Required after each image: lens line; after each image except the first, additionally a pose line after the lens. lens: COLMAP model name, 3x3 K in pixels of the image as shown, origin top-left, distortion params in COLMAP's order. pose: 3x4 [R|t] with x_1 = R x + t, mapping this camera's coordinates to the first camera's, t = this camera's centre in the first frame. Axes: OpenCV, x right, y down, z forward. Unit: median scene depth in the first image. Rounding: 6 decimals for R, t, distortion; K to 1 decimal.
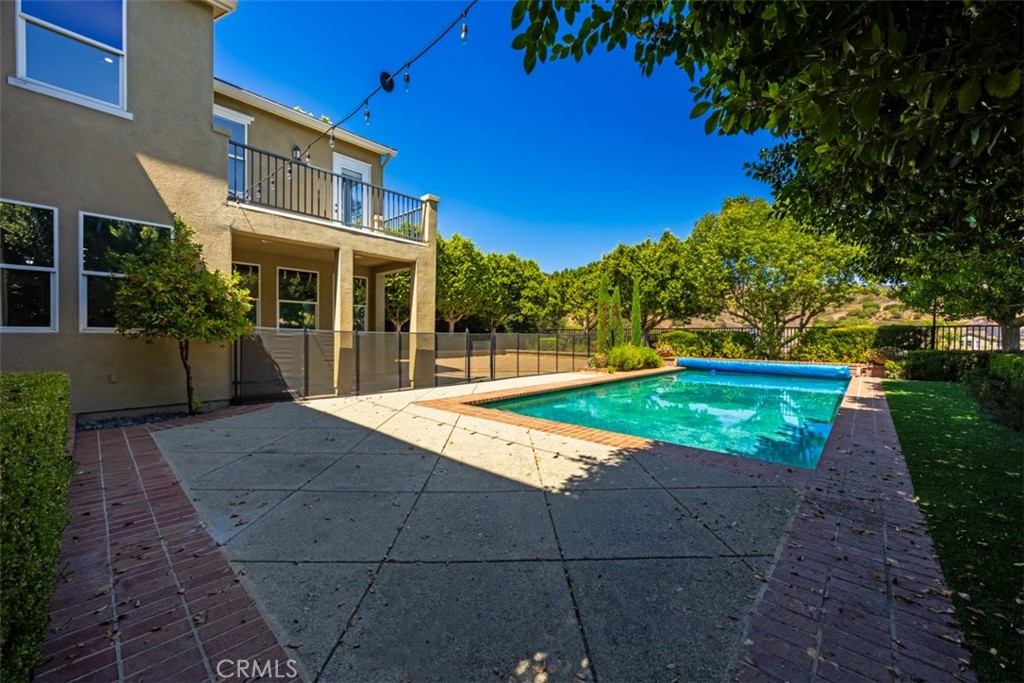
lens RADIAL K [[399.0, 0, 512.0], [0, 399.0, 341.5], [0, 0, 1]] dist [-0.000066, -0.000011]
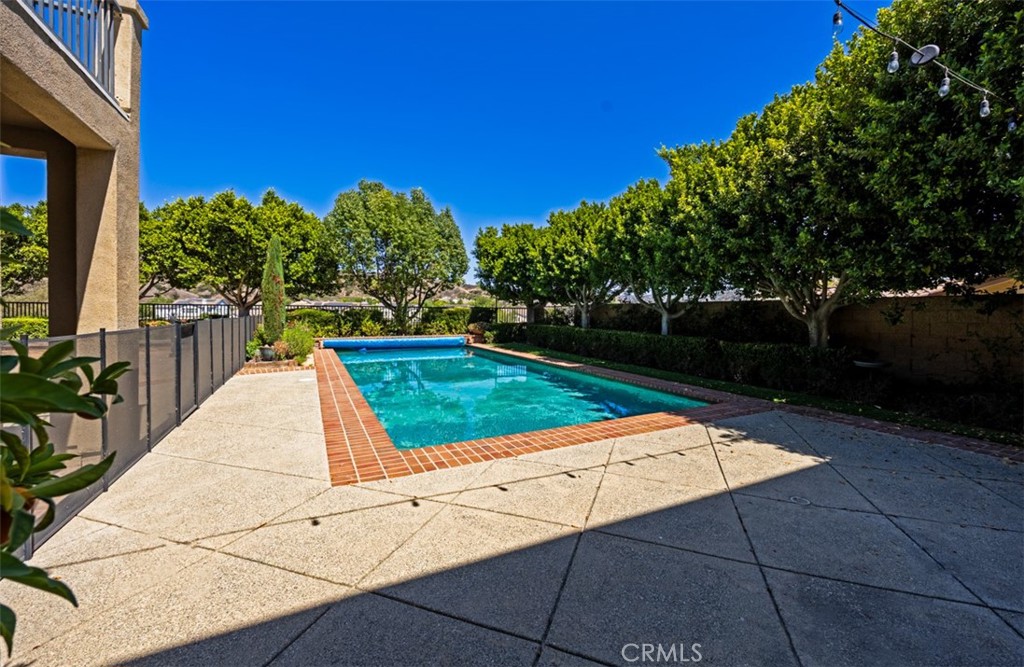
lens RADIAL K [[392.0, 0, 507.9], [0, 392.0, 312.7], [0, 0, 1]] dist [-0.007843, -0.000103]
pose [[0.364193, -0.008828, 0.931282, -0.302336], [0.011471, 0.999922, 0.004992, -0.022008], [-0.931253, 0.008864, 0.364266, 0.326402]]
